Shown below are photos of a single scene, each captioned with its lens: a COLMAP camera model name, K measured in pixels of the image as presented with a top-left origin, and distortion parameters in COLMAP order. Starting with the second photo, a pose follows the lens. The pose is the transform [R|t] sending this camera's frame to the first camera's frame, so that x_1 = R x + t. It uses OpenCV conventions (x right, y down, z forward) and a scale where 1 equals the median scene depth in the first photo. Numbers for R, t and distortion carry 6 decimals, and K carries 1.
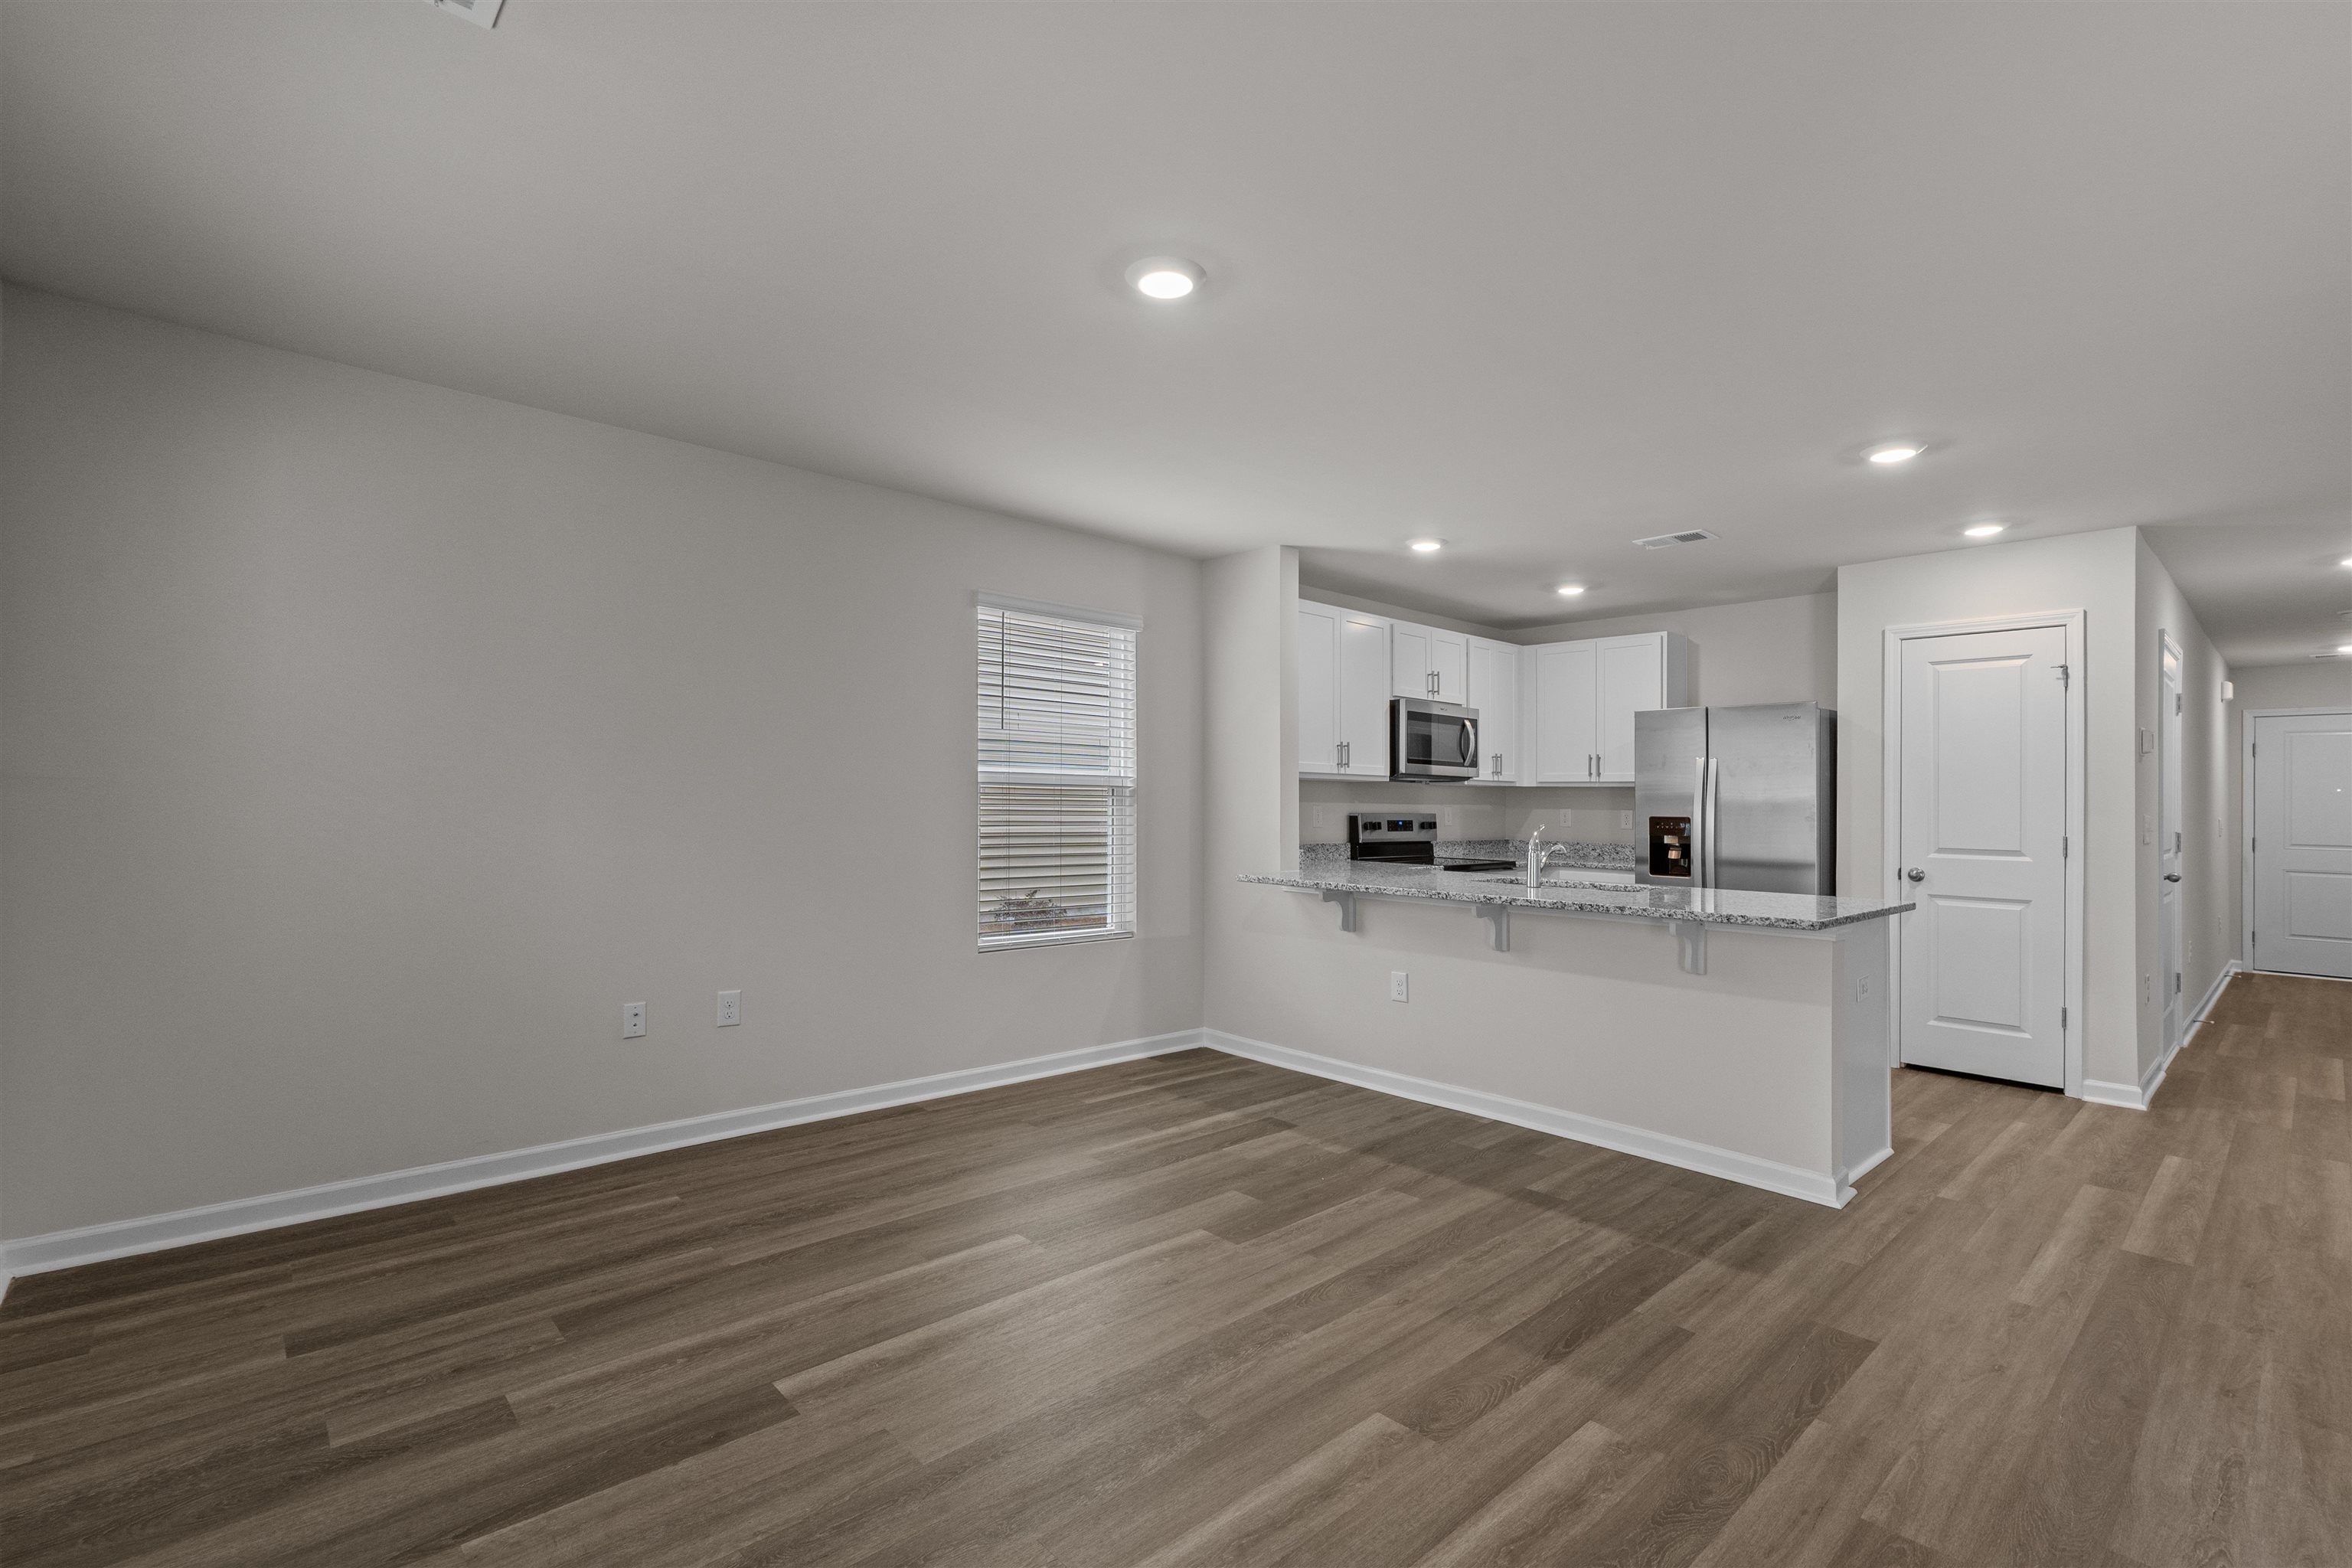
lens RADIAL K [[1068.0, 0, 1161.4], [0, 1068.0, 758.4], [0, 0, 1]] dist [-0.008337, 0.002870]
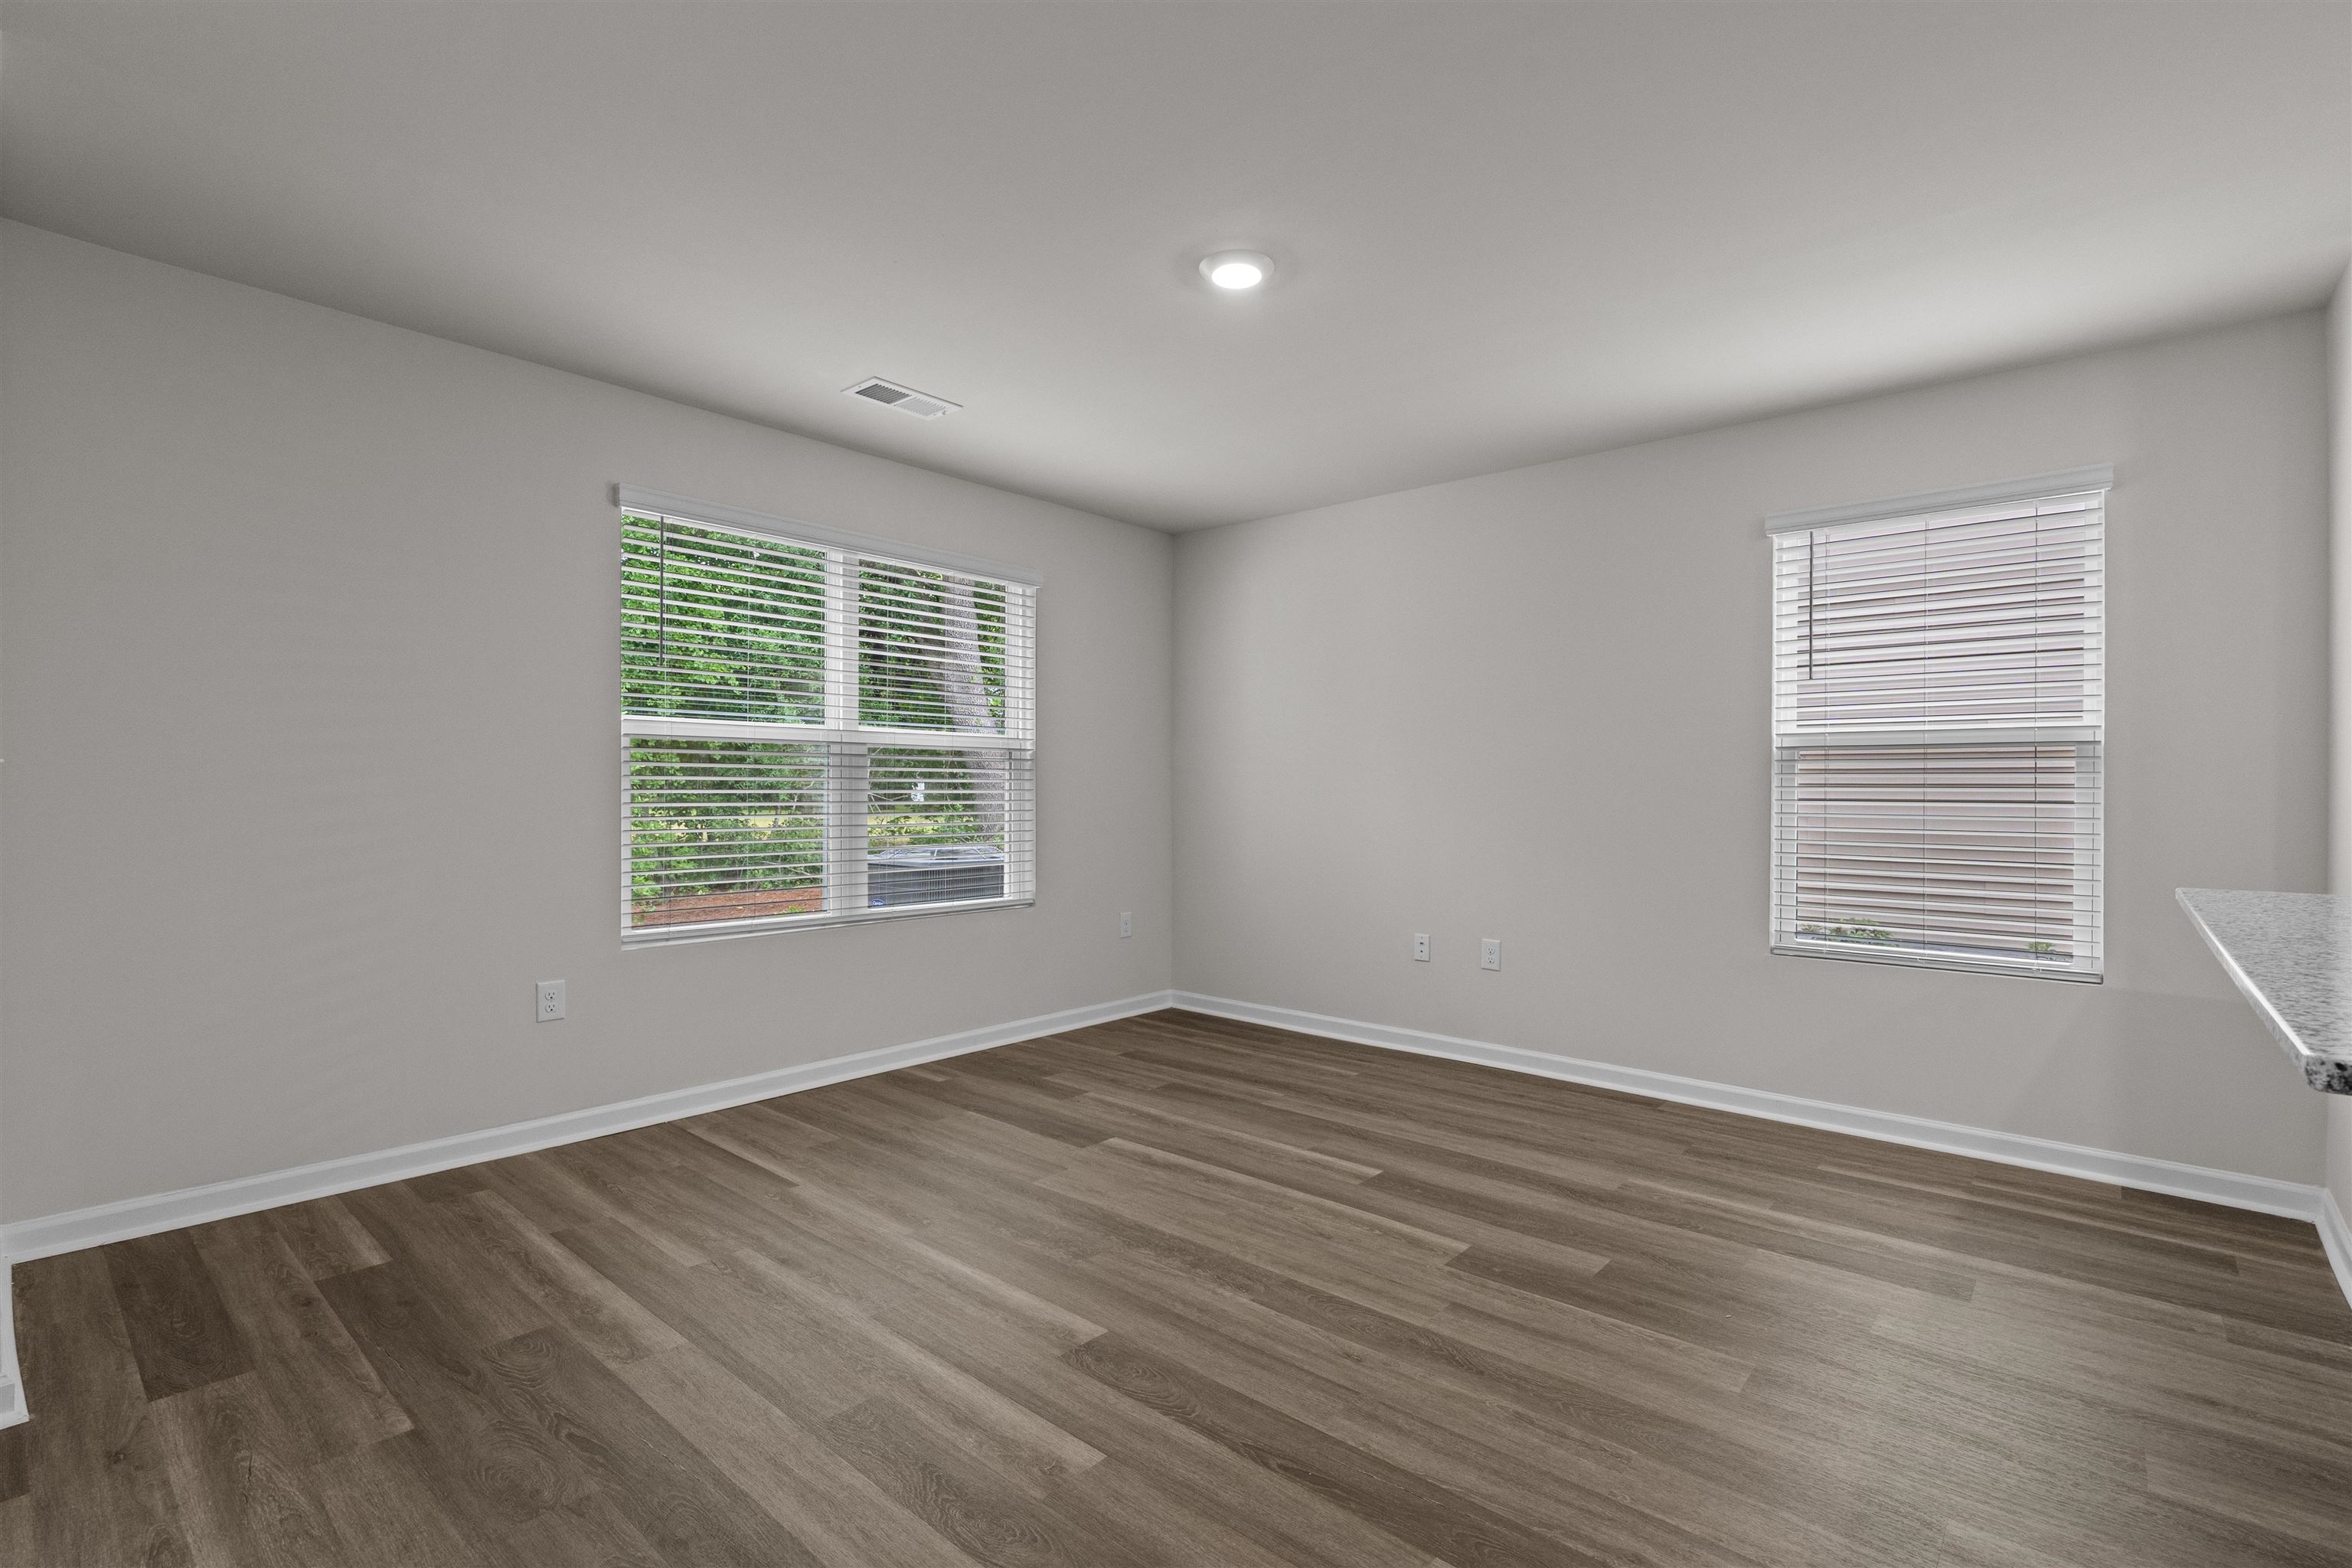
lens RADIAL K [[1068.0, 0, 1188.2], [0, 1068.0, 786.2], [0, 0, 1]] dist [-0.008337, 0.002870]
pose [[0.119823, -0.019597, -0.992602, 0.694112], [0.033577, 0.999313, -0.015676, 0.059628], [0.992227, -0.031450, 0.120398, 0.539944]]
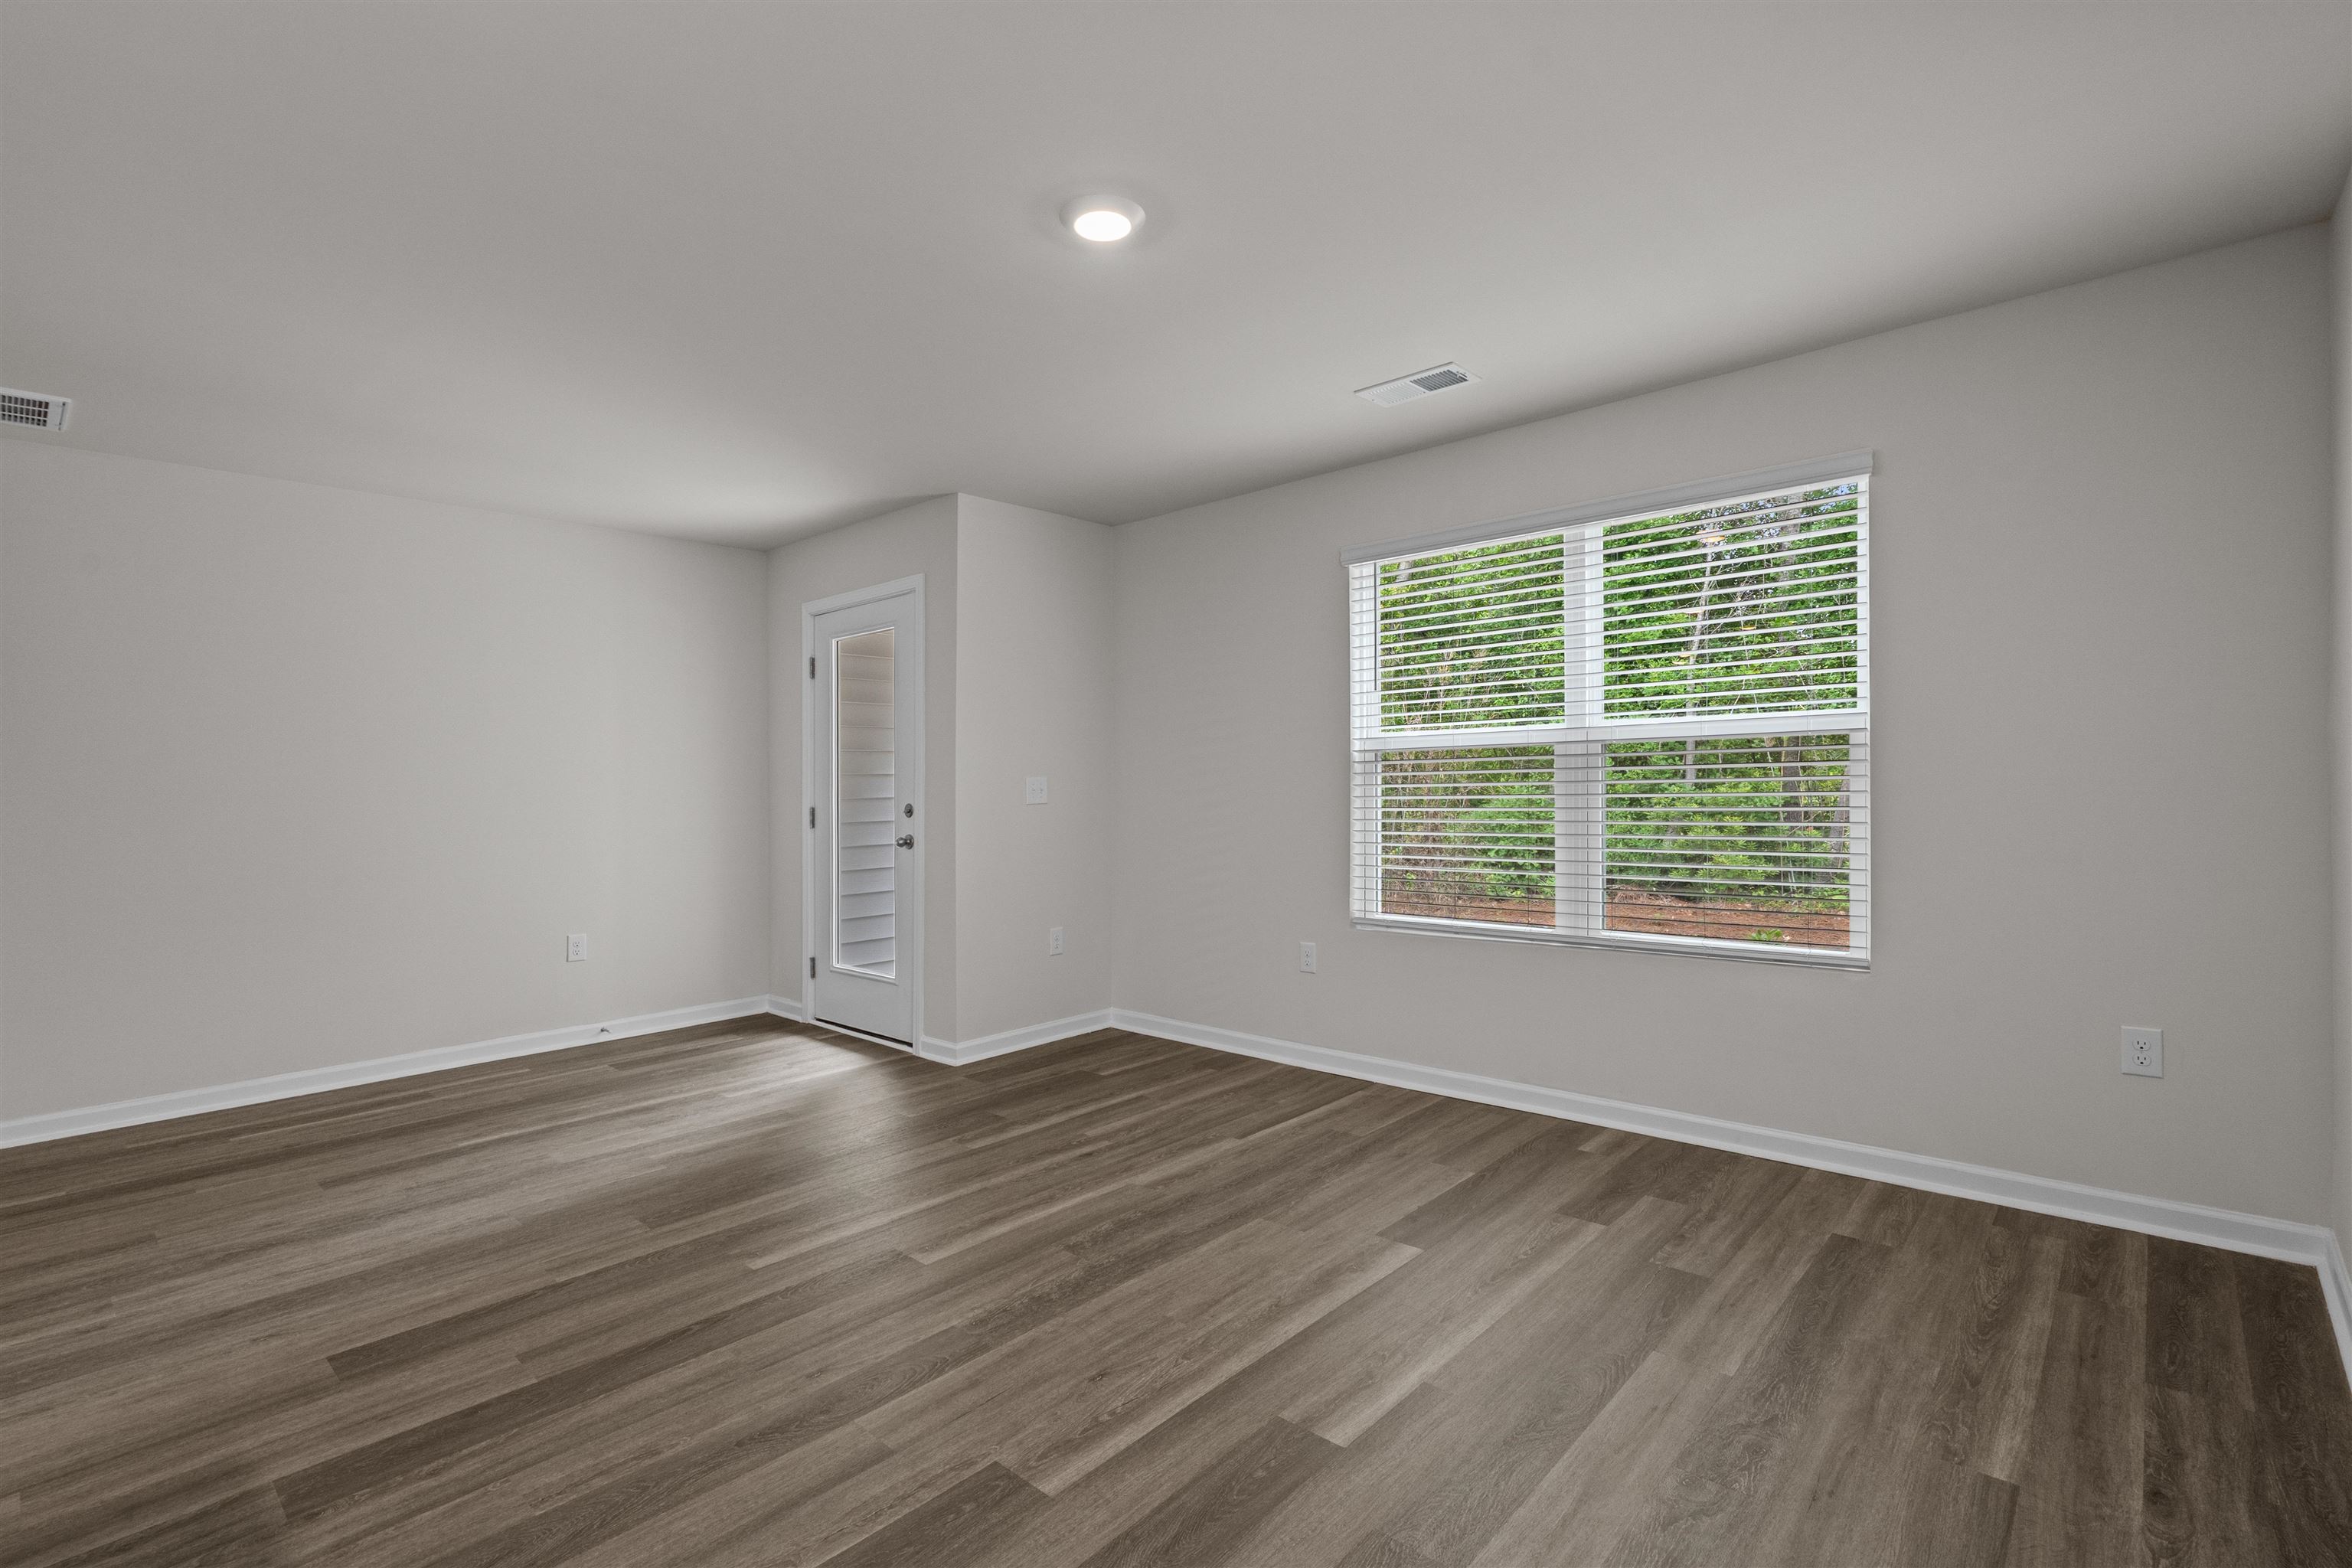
lens RADIAL K [[1068.0, 0, 1166.3], [0, 1068.0, 791.7], [0, 0, 1]] dist [-0.008337, 0.002870]
pose [[-0.995377, 0.003216, -0.095990, 0.023162], [0.006297, 0.999474, -0.031805, 0.059550], [0.095837, -0.032262, -0.994874, 1.268266]]
